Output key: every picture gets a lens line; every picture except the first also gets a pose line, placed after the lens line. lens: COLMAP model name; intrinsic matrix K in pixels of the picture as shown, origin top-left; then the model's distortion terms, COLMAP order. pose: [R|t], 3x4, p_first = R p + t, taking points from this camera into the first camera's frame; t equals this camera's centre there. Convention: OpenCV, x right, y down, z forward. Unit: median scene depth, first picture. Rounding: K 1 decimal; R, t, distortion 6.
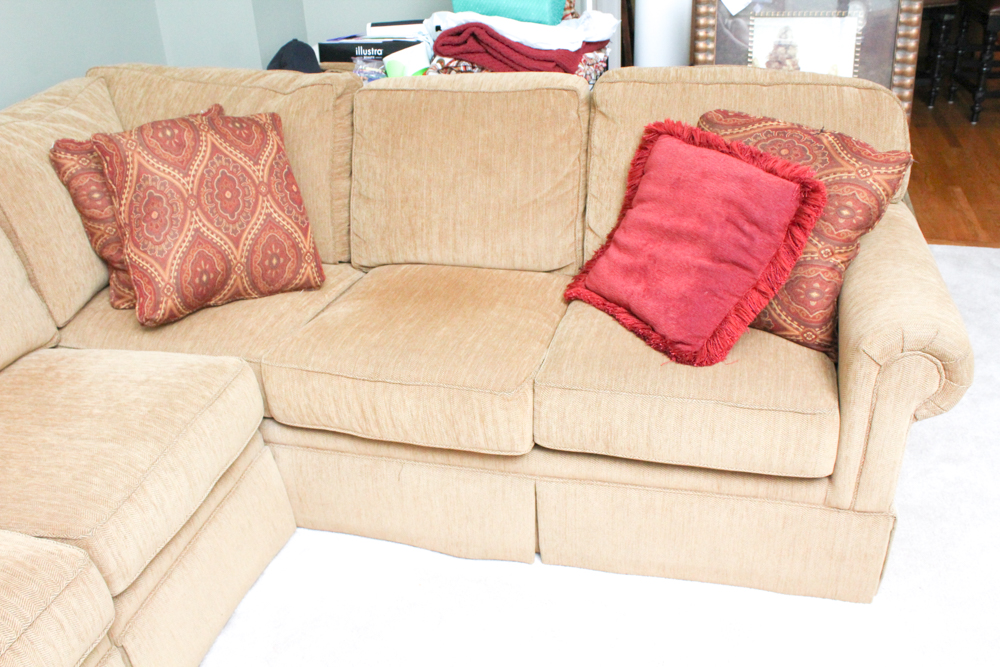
lens RADIAL K [[940.4, 0, 484.2], [0, 940.4, 341.7], [0, 0, 1]] dist [-0.088517, 0.000000]
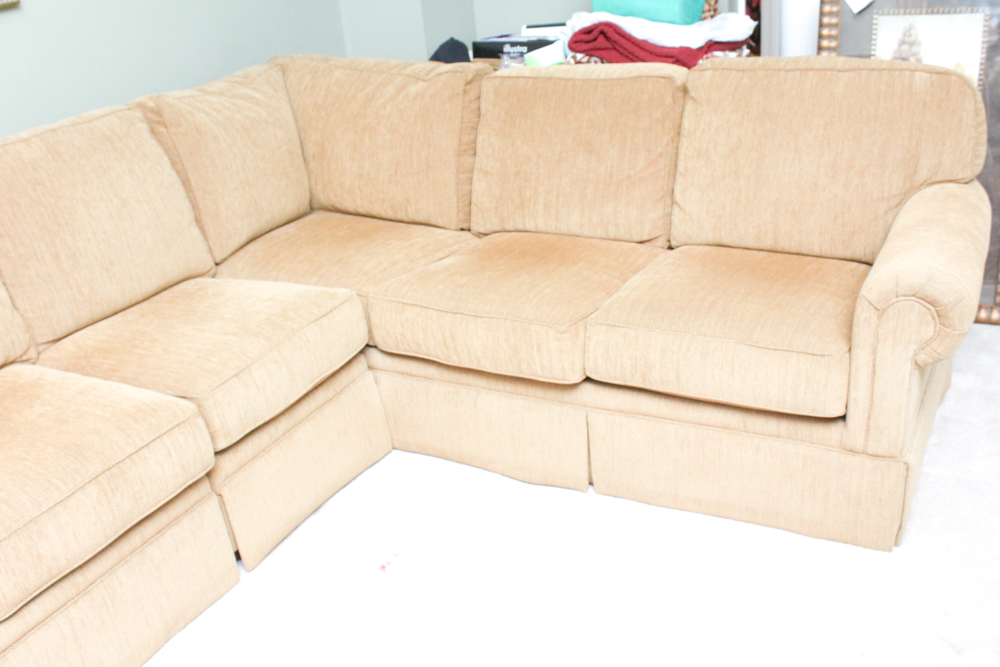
lens RADIAL K [[1049.9, 0, 498.0], [0, 1049.9, 335.0], [0, 0, 1]] dist [-0.074416, 0.000000]
pose [[0.969753, 0.064441, -0.235427, 0.247464], [-0.080009, 0.995153, -0.057174, 0.141156], [0.230601, 0.074281, 0.970209, -0.256679]]
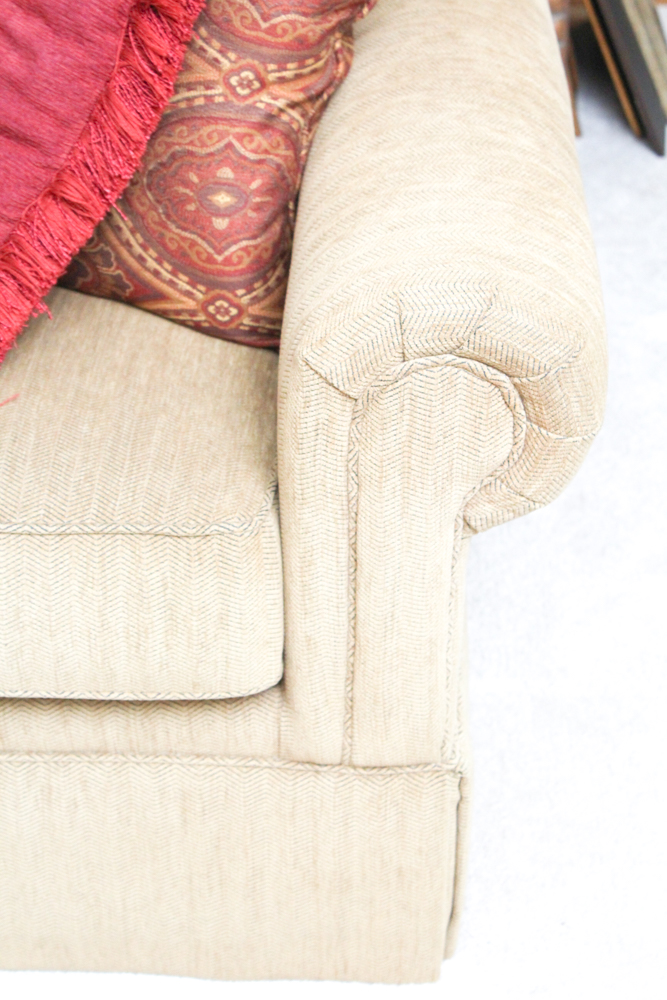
lens RADIAL K [[2070.7, 0, 359.0], [0, 2070.7, 503.9], [0, 0, 1]] dist [0.023109, 0.000000]
pose [[0.975026, -0.094347, 0.201056, 0.228286], [0.067148, 0.988145, 0.138062, -0.040495], [-0.211699, -0.121113, 0.969802, 0.172659]]
